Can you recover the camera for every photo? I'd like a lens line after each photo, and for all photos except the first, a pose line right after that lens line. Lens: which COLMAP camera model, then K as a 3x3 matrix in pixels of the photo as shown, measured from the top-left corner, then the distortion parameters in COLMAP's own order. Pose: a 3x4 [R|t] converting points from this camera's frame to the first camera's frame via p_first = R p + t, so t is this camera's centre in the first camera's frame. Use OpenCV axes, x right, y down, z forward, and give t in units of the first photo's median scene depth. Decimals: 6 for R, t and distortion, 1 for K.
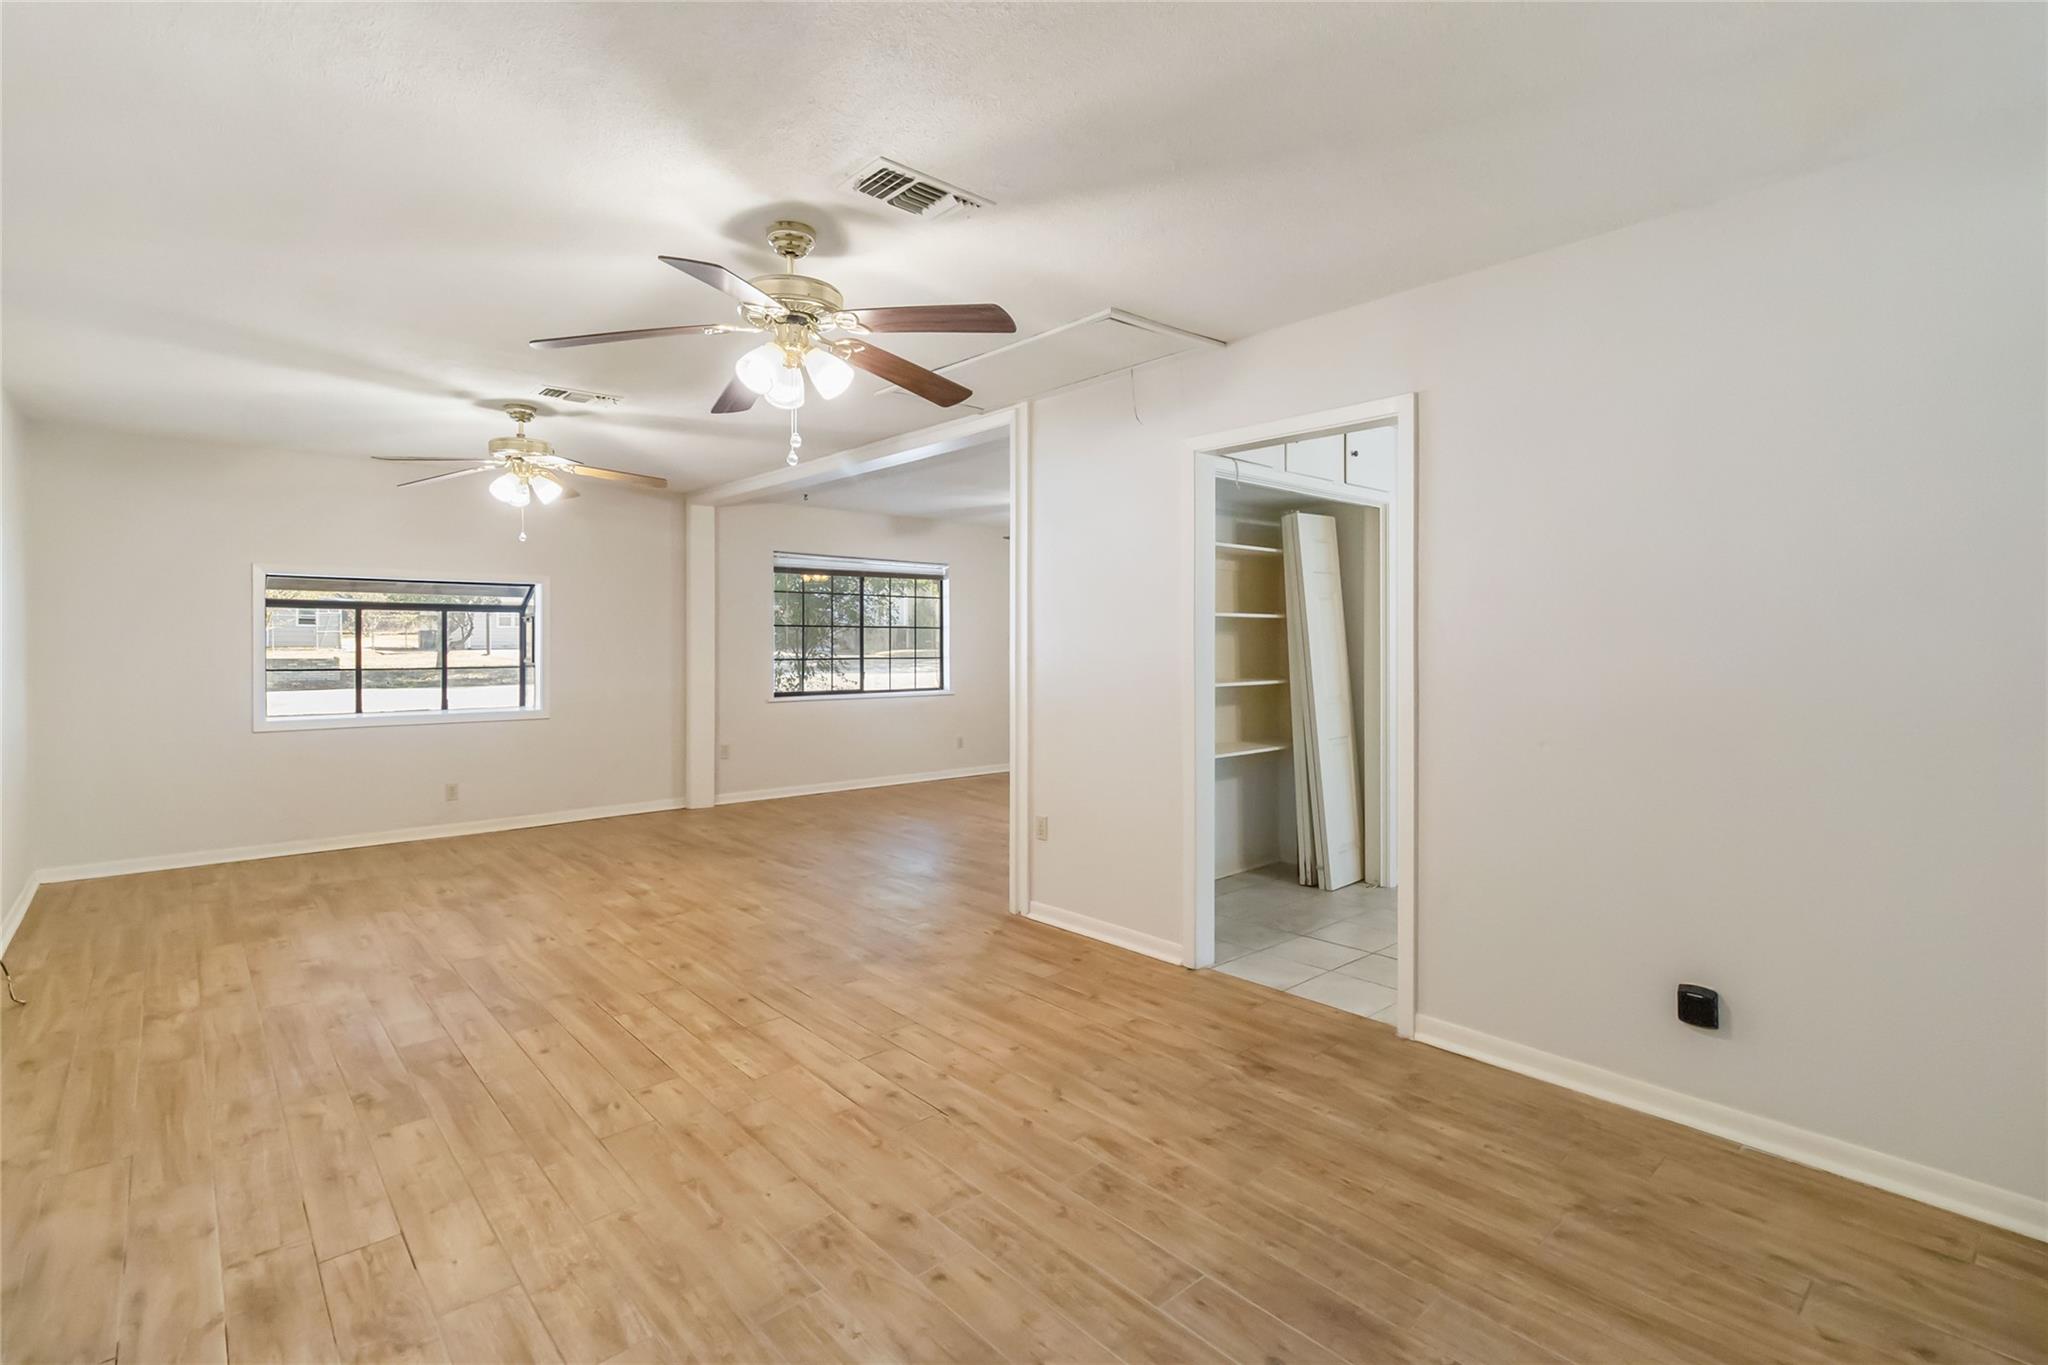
lens RADIAL K [[952.5, 0, 1024.3], [0, 952.5, 645.2], [0, 0, 1]] dist [0.001989, 0.000461]
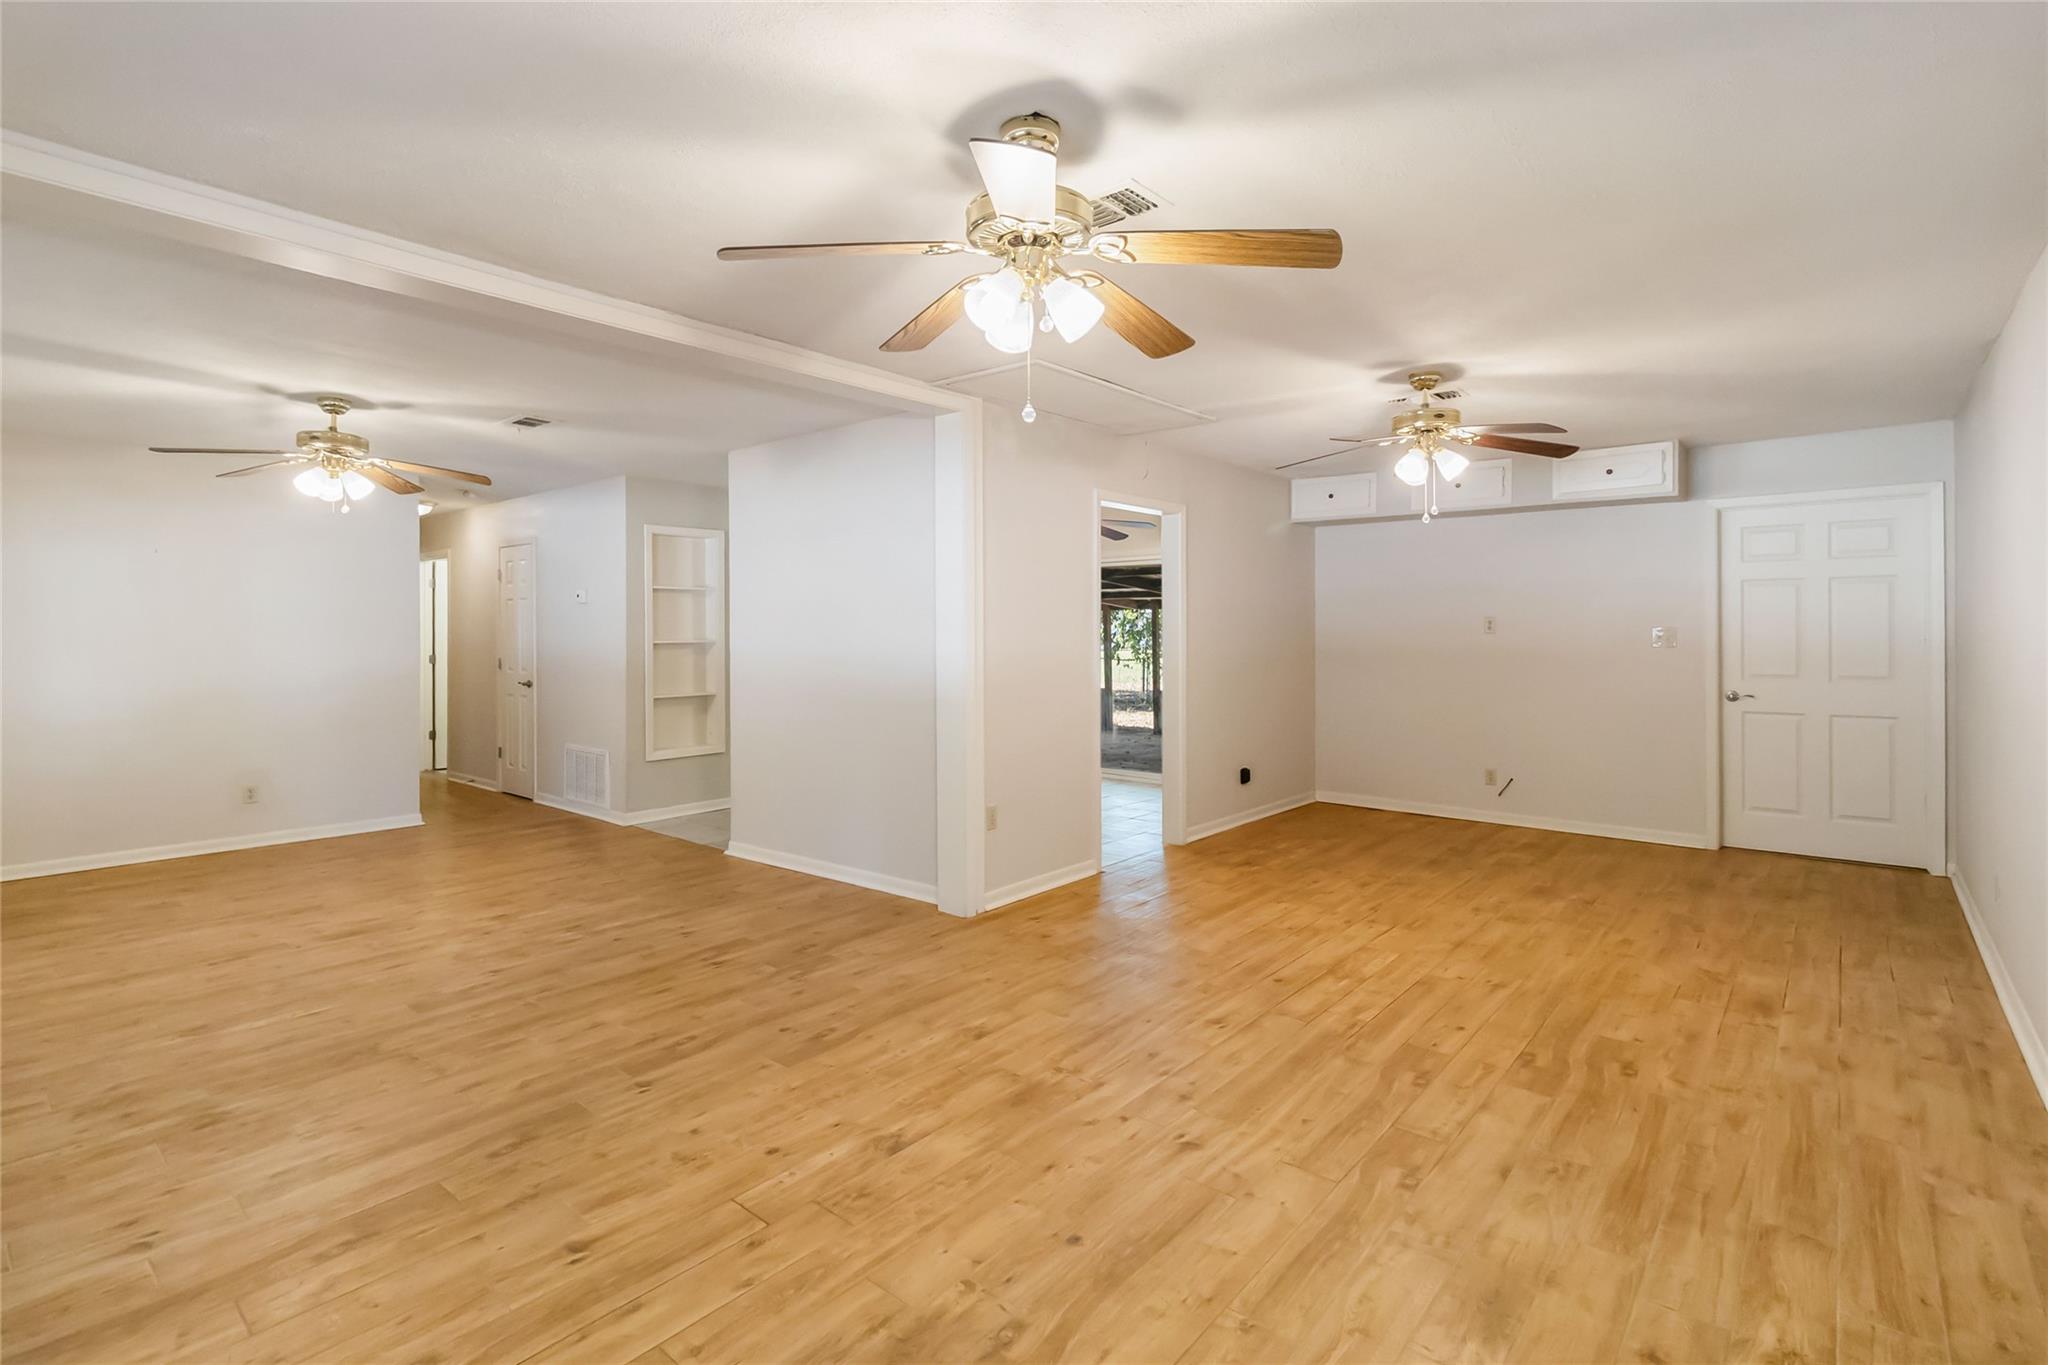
lens RADIAL K [[959.6, 0, 1023.2], [0, 959.6, 641.0], [0, 0, 1]] dist [0.003772, -0.000142]
pose [[-0.134659, -0.009172, 0.990850, -1.286162], [0.009278, 0.999902, 0.010517, -0.012236], [-0.990849, 0.010609, -0.134561, 1.402906]]
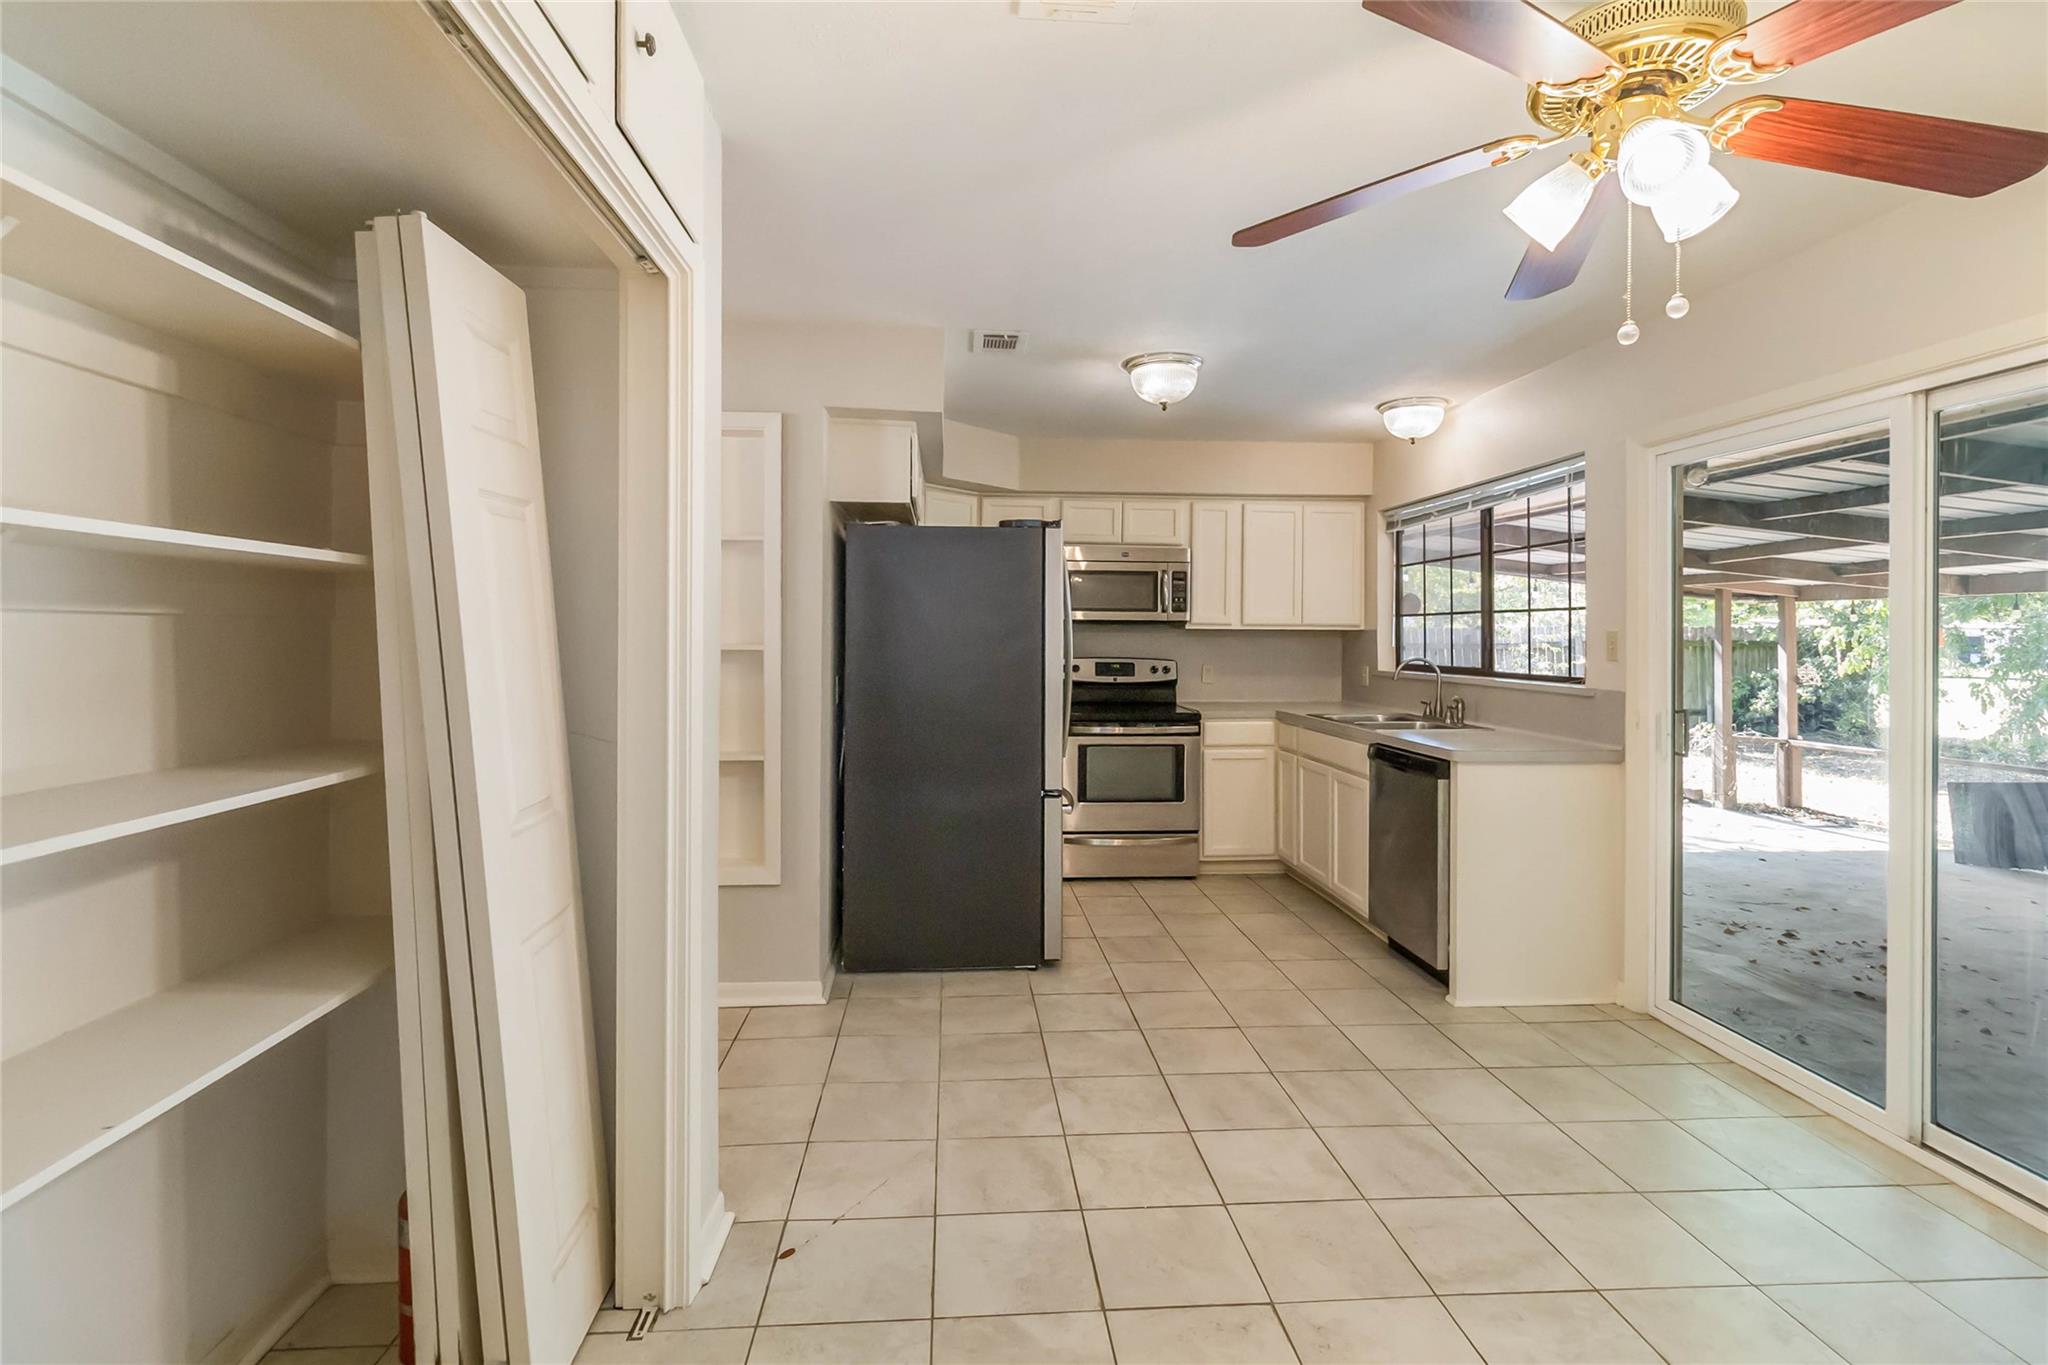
lens RADIAL K [[972.4, 0, 1019.2], [0, 972.4, 640.4], [0, 0, 1]] dist [0.001441, -0.000425]
pose [[0.613836, 0.002075, 0.789431, 0.232912], [-0.005342, 0.999985, 0.001526, -0.008892], [-0.789415, -0.005154, 0.613838, 0.966147]]
